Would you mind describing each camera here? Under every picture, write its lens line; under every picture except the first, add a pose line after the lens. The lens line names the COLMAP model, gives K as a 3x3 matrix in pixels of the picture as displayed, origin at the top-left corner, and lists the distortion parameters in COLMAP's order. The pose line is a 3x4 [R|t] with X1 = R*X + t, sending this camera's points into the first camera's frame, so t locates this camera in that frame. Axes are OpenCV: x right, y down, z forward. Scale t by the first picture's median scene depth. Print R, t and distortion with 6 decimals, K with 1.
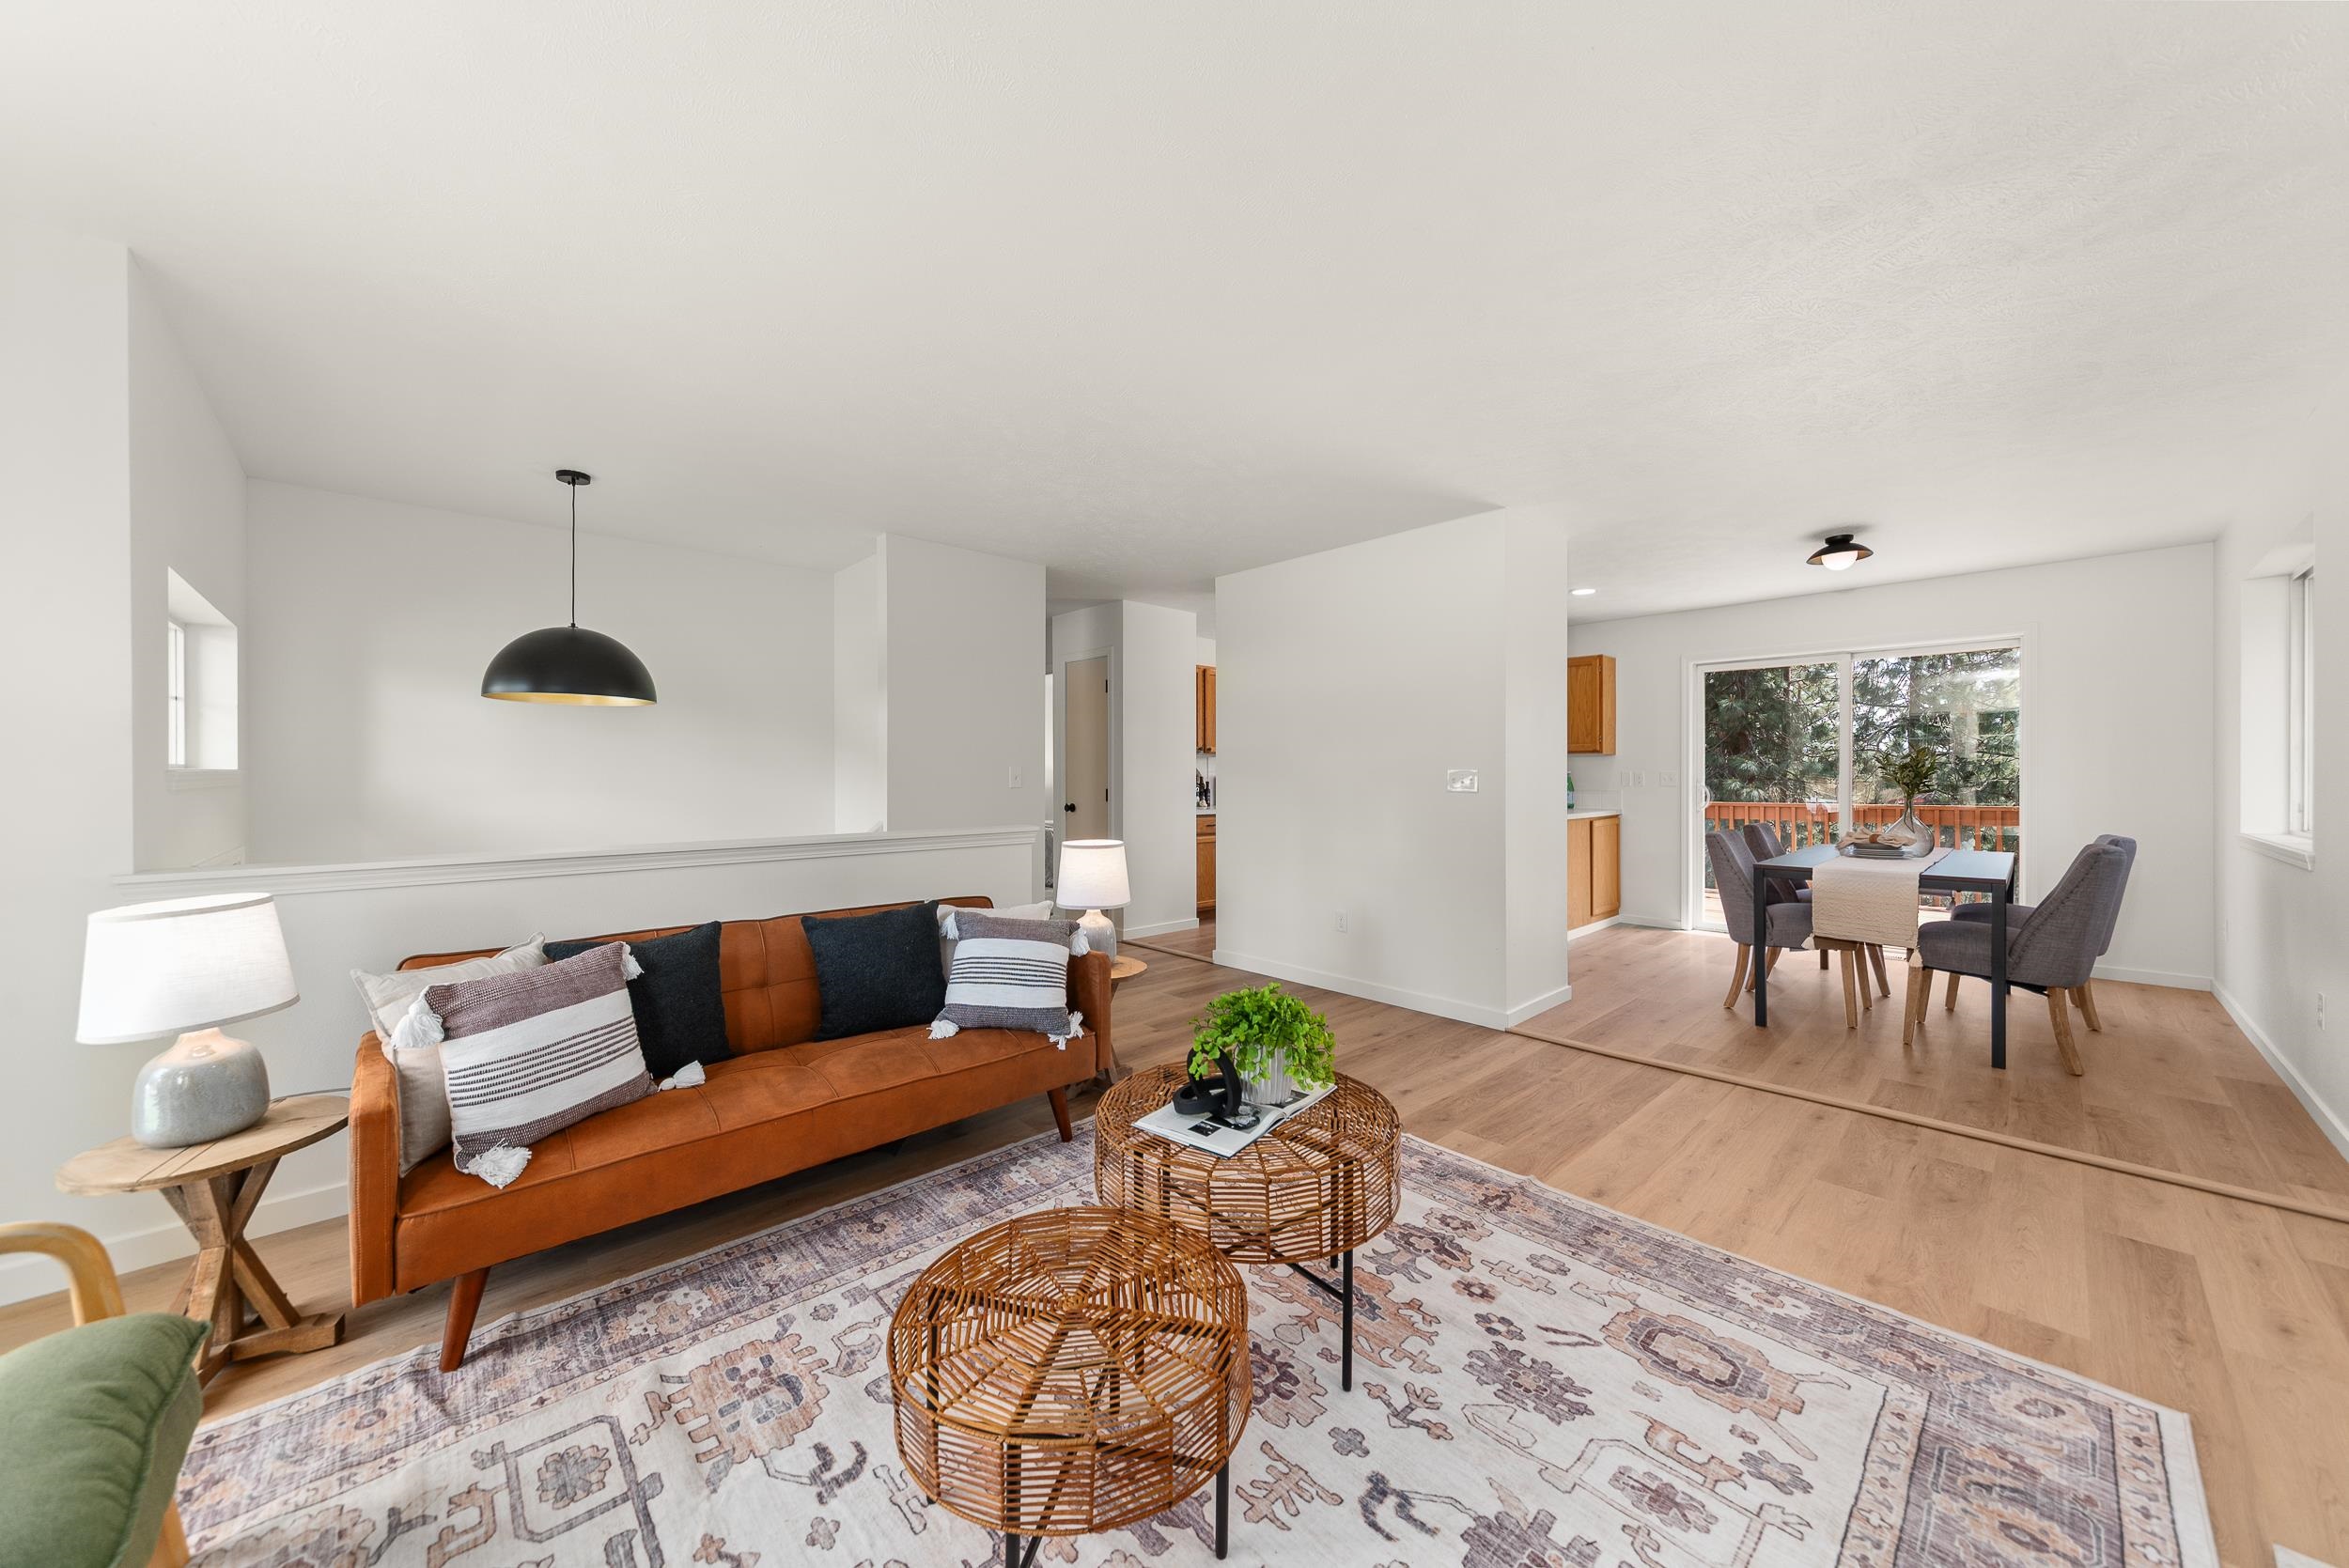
lens RADIAL K [[834.3, 0, 1174.5], [0, 834.3, 784.0], [0, 0, 1]] dist [-0.011330, 0.005289]
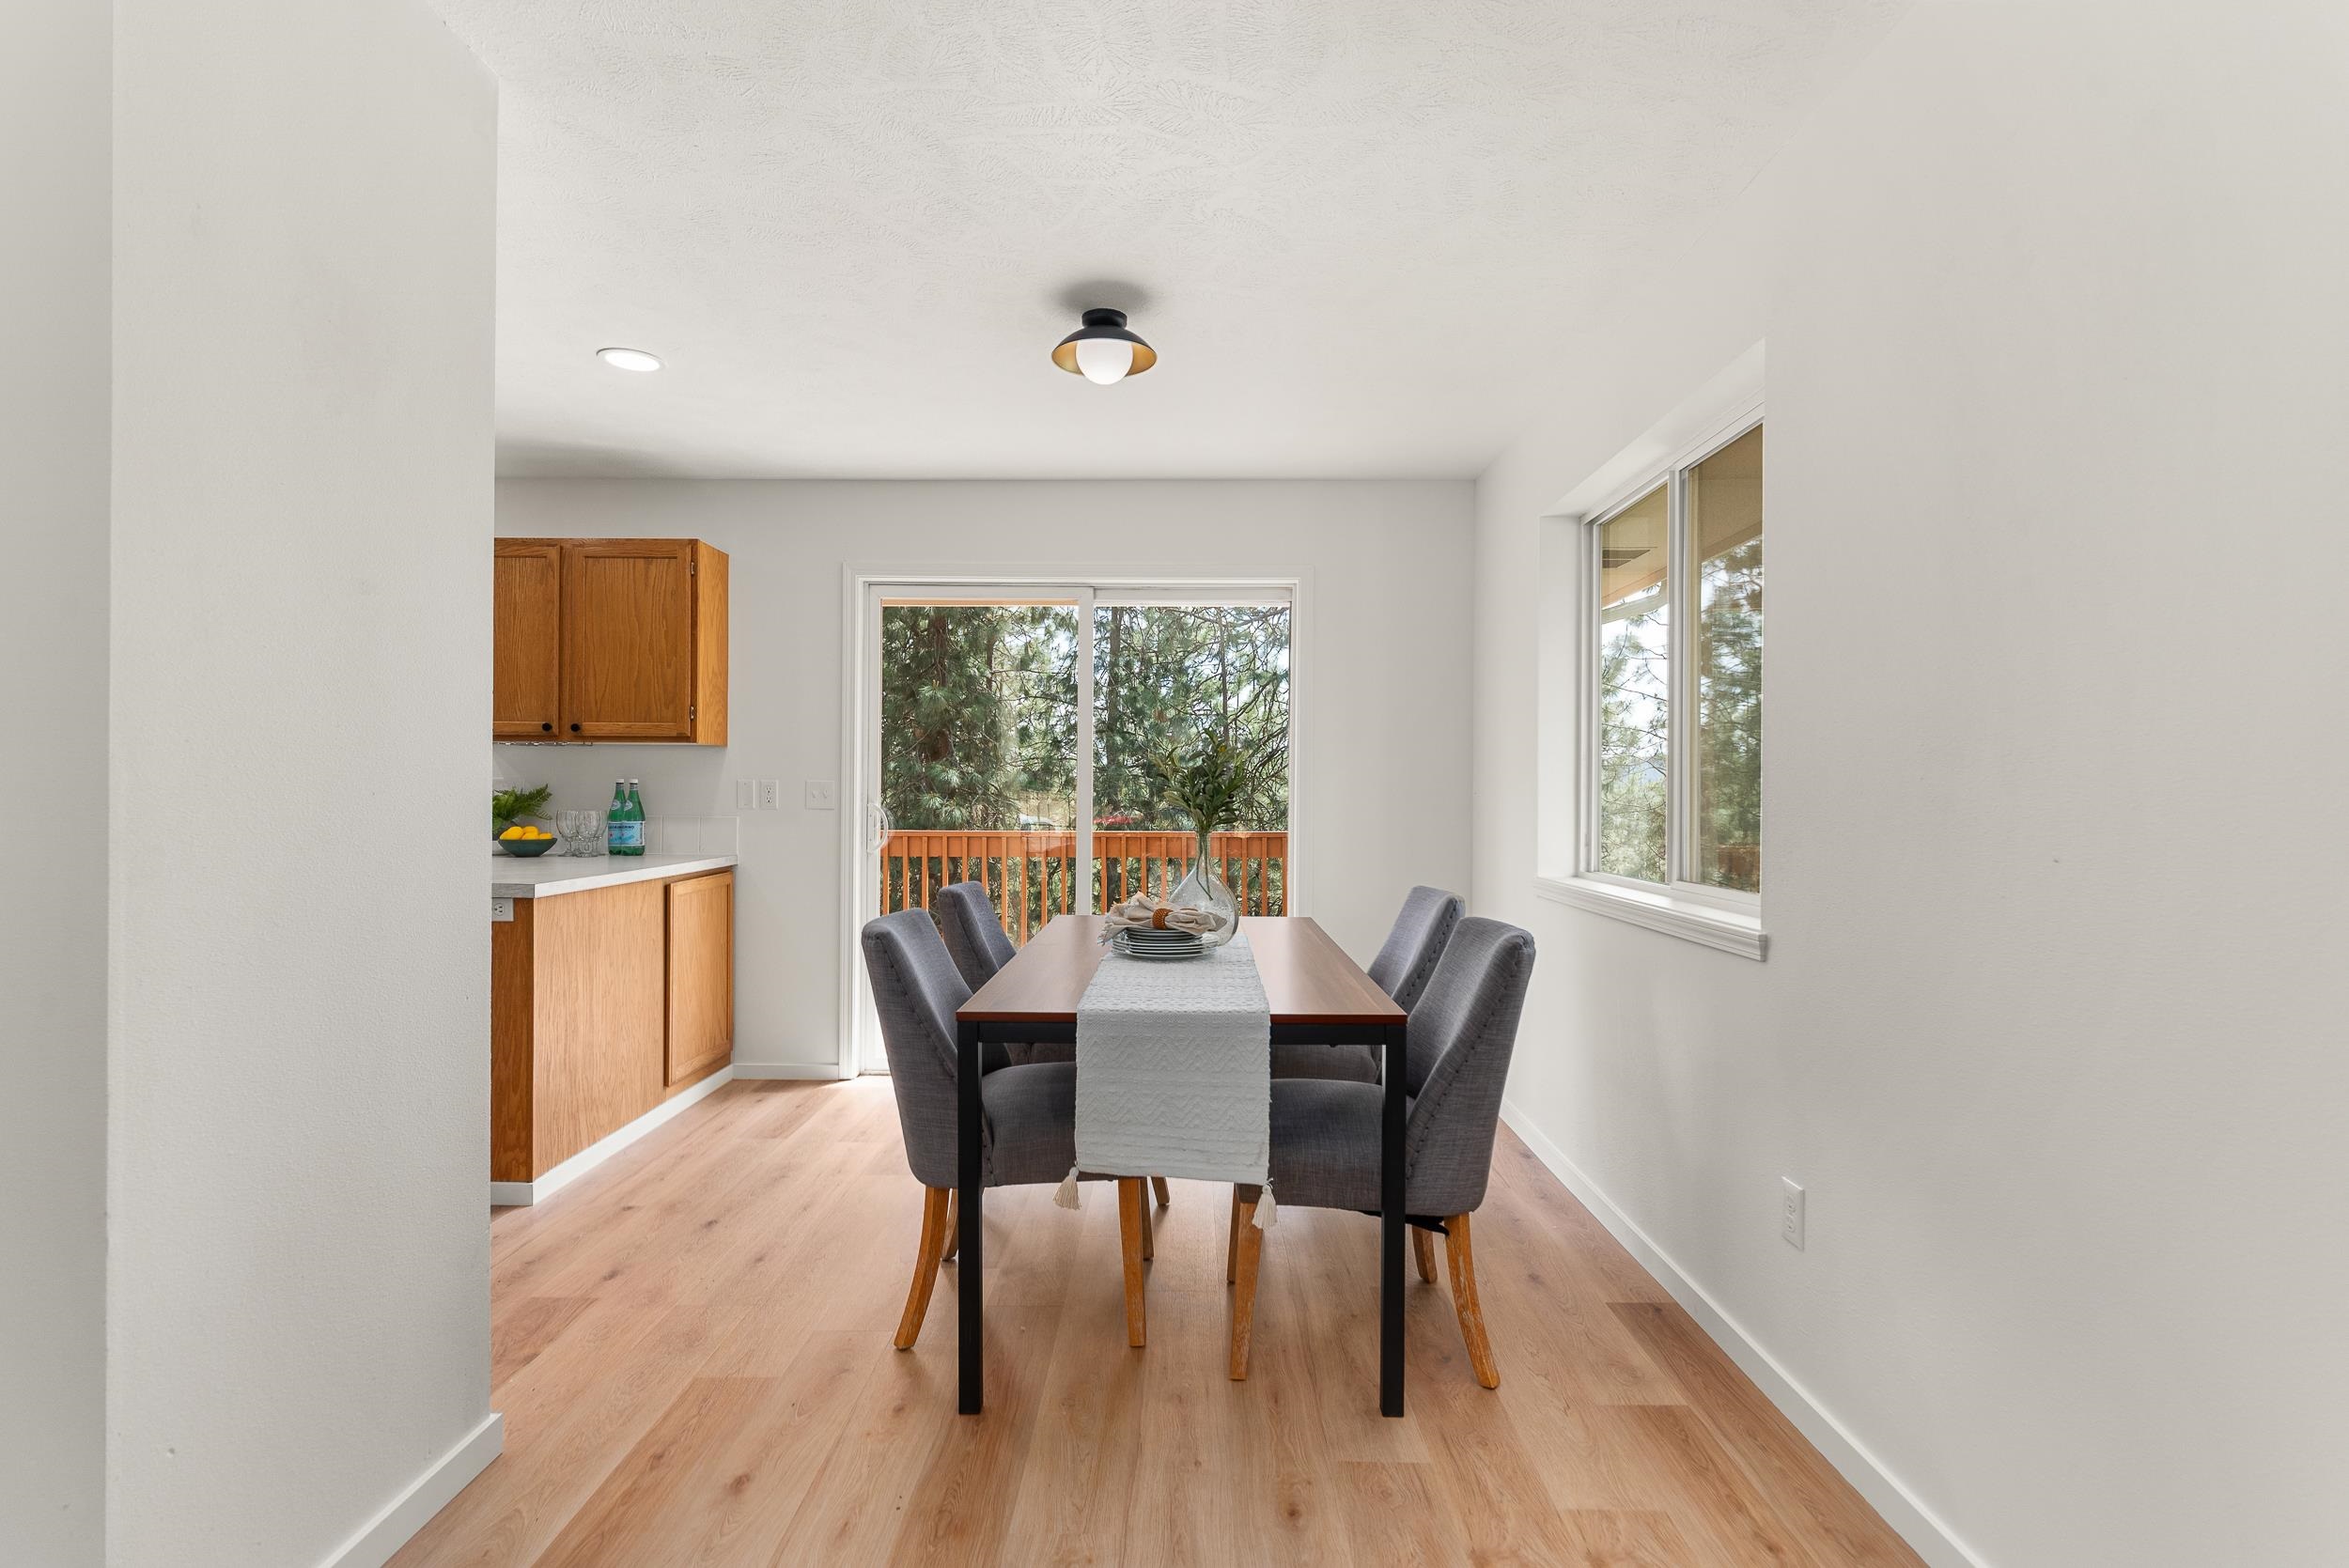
lens RADIAL K [[1161.6, 0, 1181.3], [0, 1161.6, 791.7], [0, 0, 1]] dist [0.003419, -0.000046]
pose [[0.696131, 0.005577, 0.717894, 0.628615], [-0.001574, 0.999979, -0.006242, -0.010500], [-0.717913, 0.003215, 0.696125, 0.904333]]
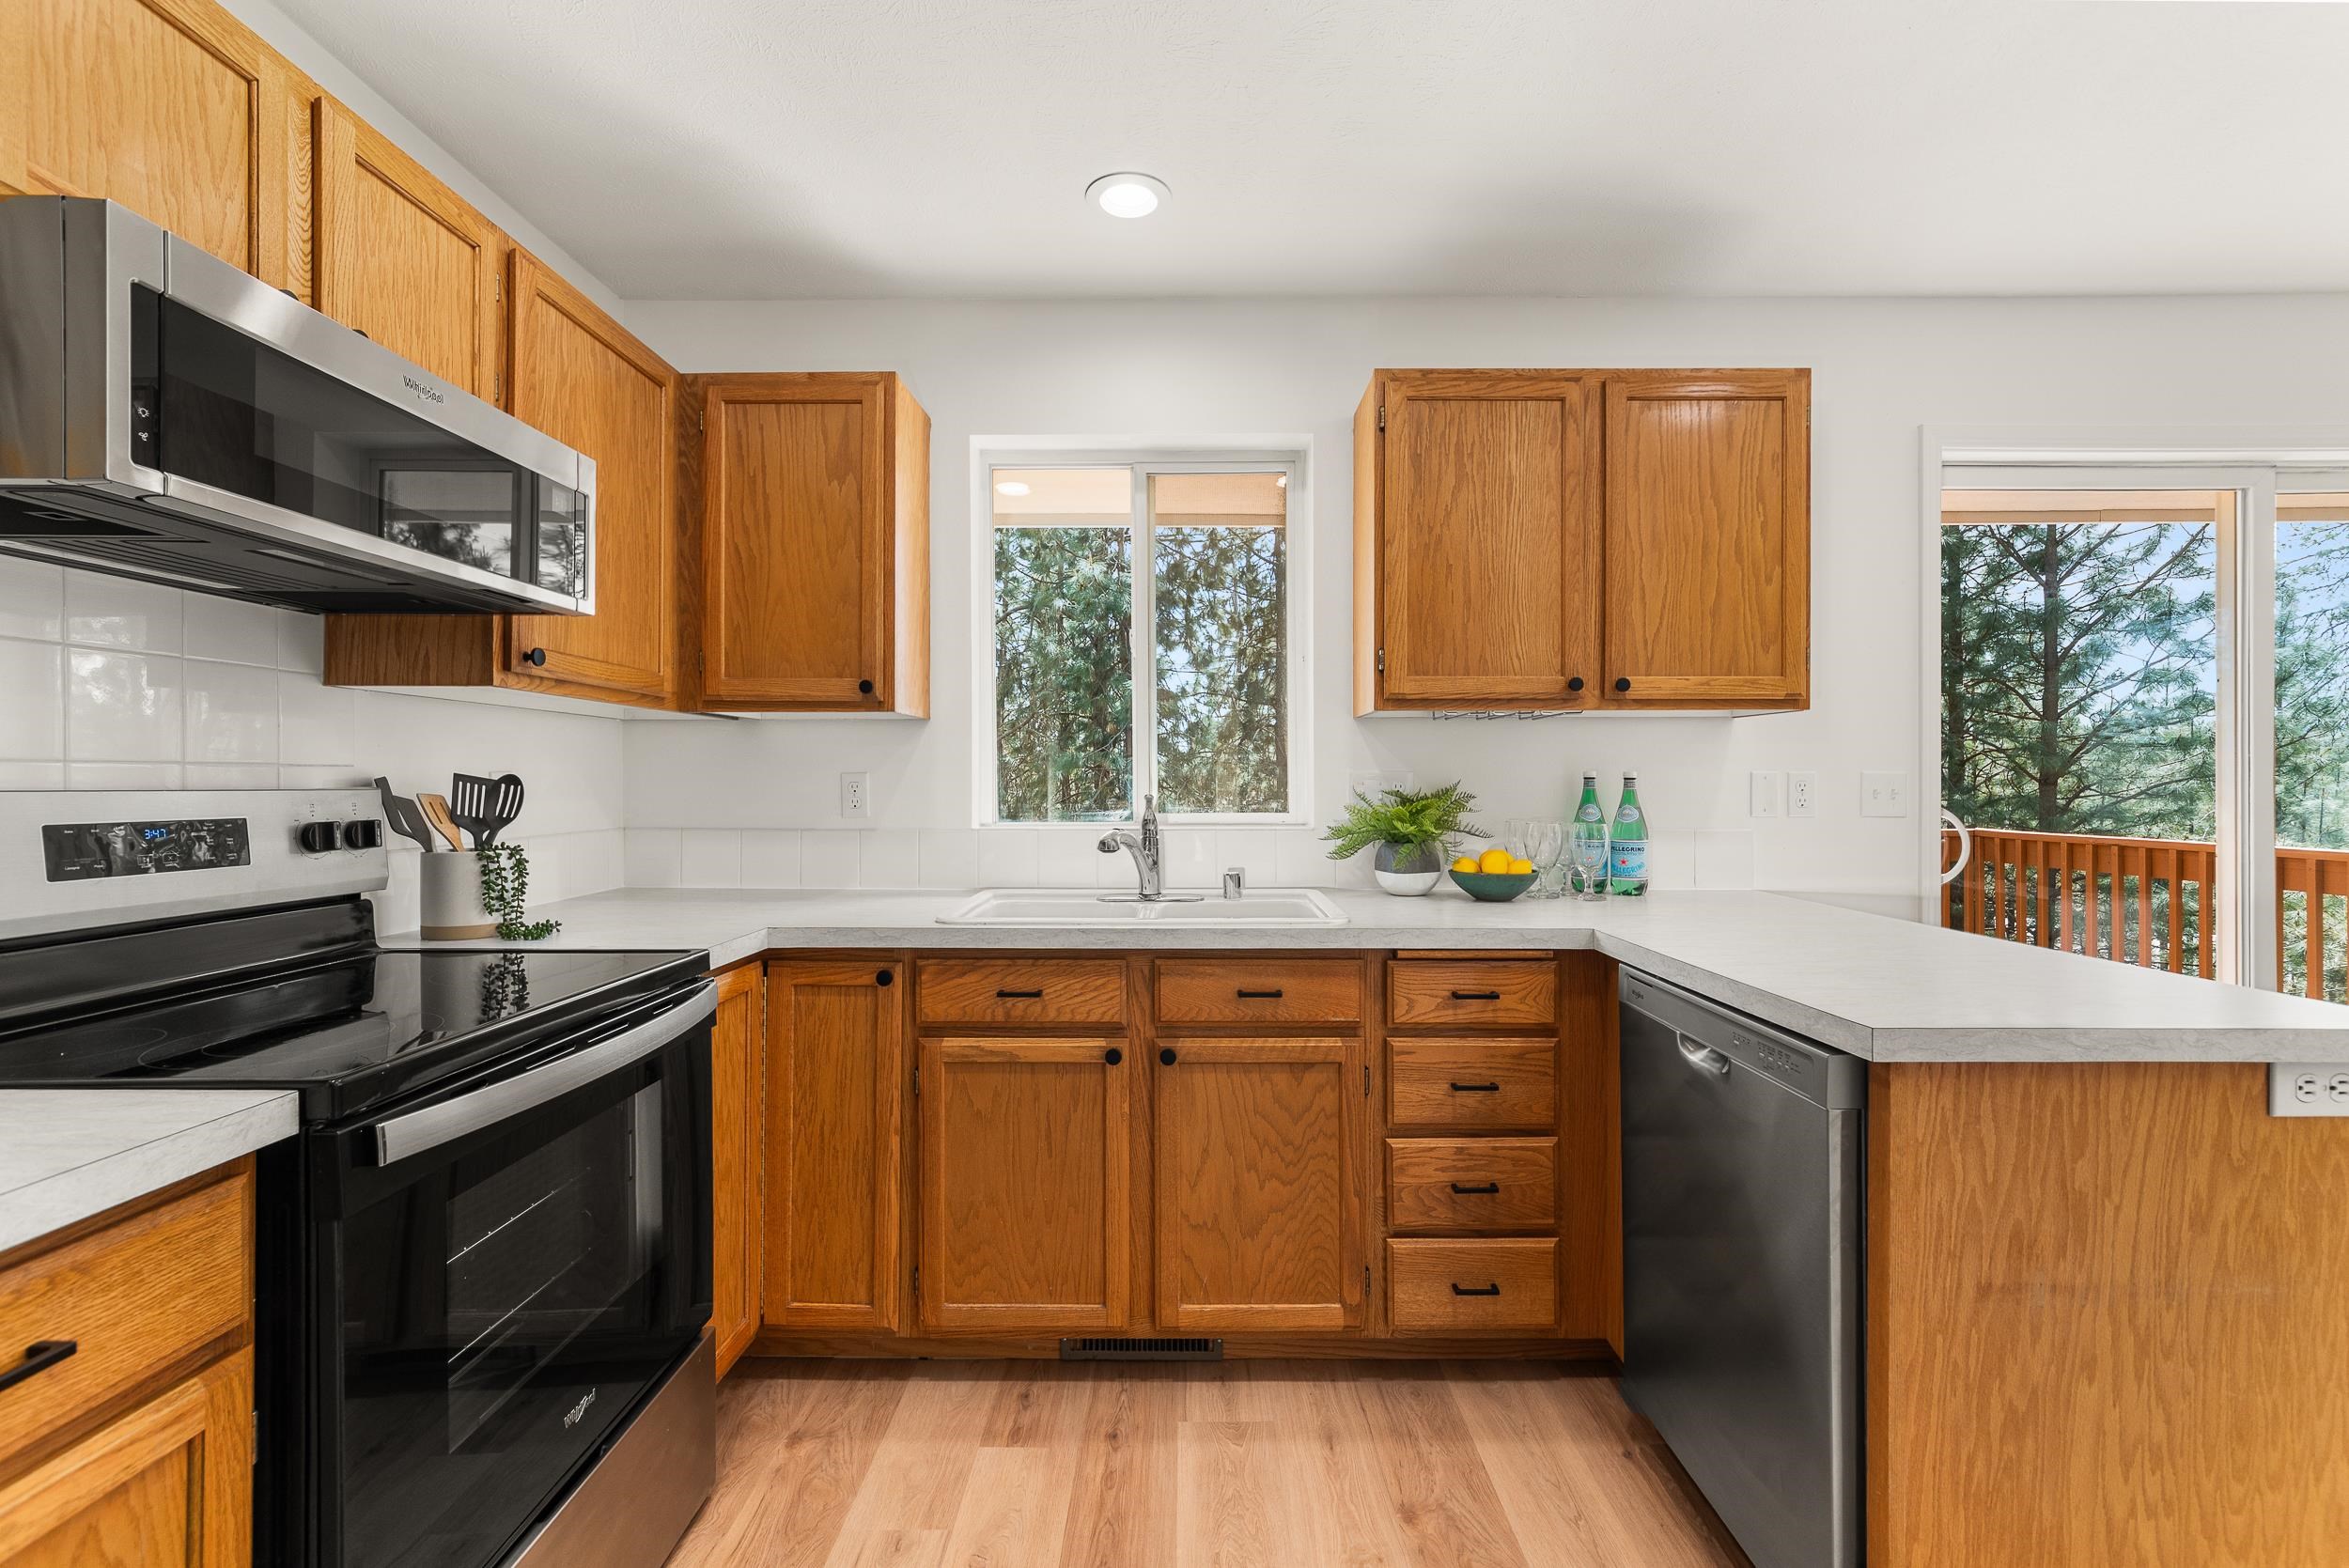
lens RADIAL K [[1010.8, 0, 1175.1], [0, 1010.8, 776.1], [0, 0, 1]] dist [0.002405, -0.000002]
pose [[0.690723, 0.004029, 0.723109, 0.294962], [0.005823, 0.999921, -0.011133, -0.028851], [-0.723096, 0.011900, 0.690645, 2.570701]]
